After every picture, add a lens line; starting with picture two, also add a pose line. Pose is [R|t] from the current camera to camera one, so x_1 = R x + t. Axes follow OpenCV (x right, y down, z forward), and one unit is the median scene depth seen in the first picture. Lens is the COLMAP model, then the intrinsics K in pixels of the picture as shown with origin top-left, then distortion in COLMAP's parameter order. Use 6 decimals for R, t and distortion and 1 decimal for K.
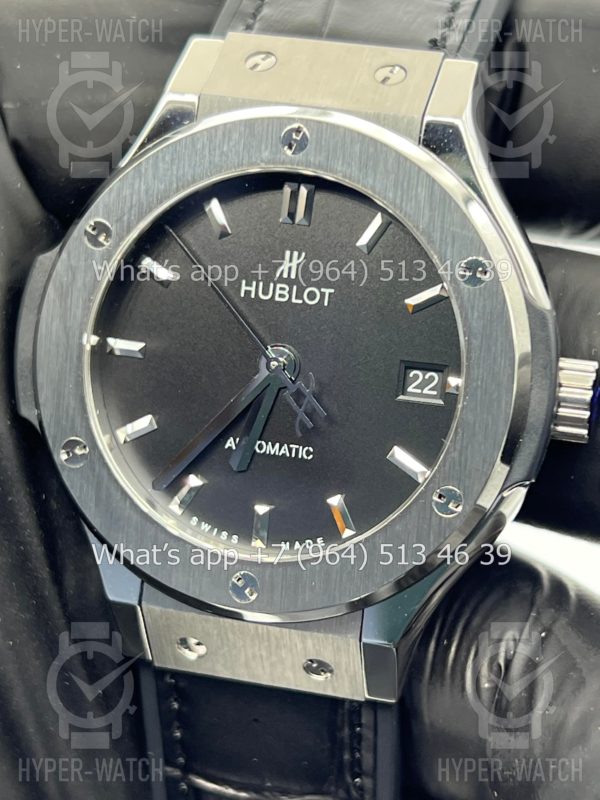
lens RADIAL K [[1910.7, 0, 299.2], [0, 1910.7, 396.5], [0, 0, 1]] dist [0.196861, 0.000000]
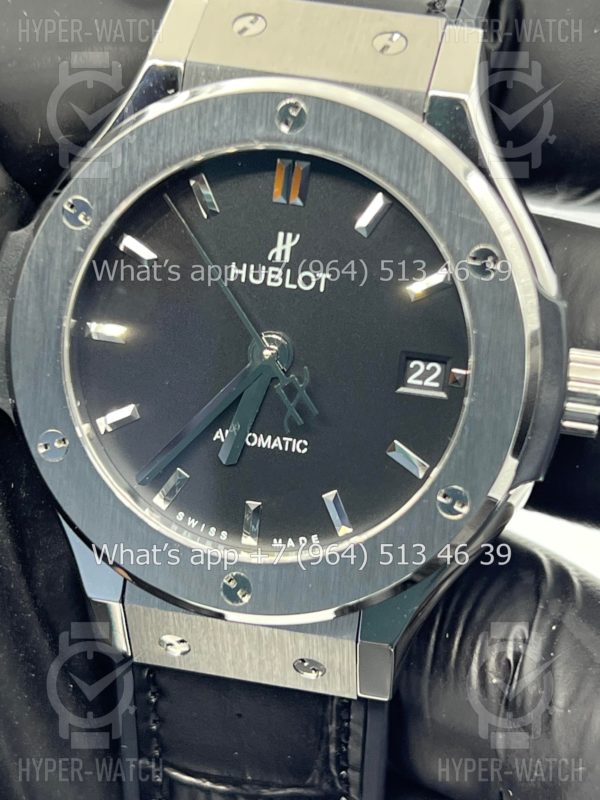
lens RADIAL K [[1910.7, 0, 302.4], [0, 1910.7, 404.2], [0, 0, 1]] dist [0.196861, 0.000000]
pose [[0.997379, -0.001931, 0.072334, -0.063763], [-0.003521, 0.997164, 0.075181, -0.062652], [-0.072274, -0.075238, 0.994543, 0.056826]]
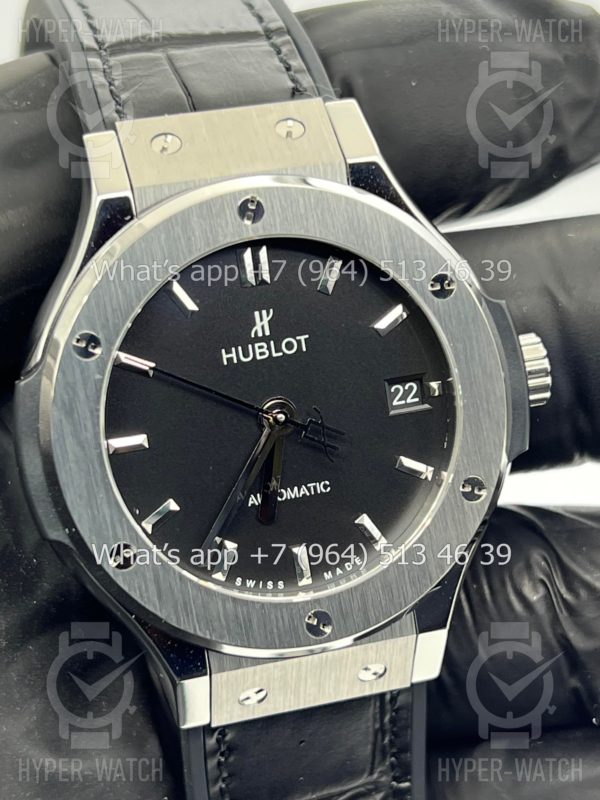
lens RADIAL K [[1910.7, 0, 299.9], [0, 1910.7, 397.1], [0, 0, 1]] dist [0.196861, 0.000000]
pose [[0.855378, -0.287184, 0.431107, -0.457298], [0.268035, 0.957554, 0.106058, -0.136859], [-0.443267, 0.024832, 0.896046, 0.037934]]
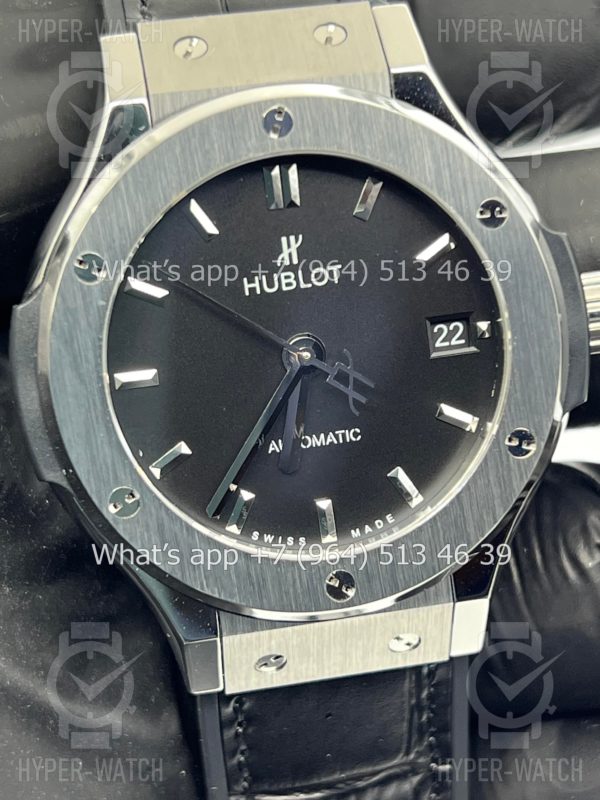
lens RADIAL K [[1910.7, 0, 297.2], [0, 1910.7, 399.0], [0, 0, 1]] dist [0.196861, 0.000000]
pose [[0.897303, -0.265040, 0.352989, -0.359118], [0.245135, 0.964229, 0.100850, -0.092904], [-0.367092, -0.003963, 0.930176, 0.107308]]
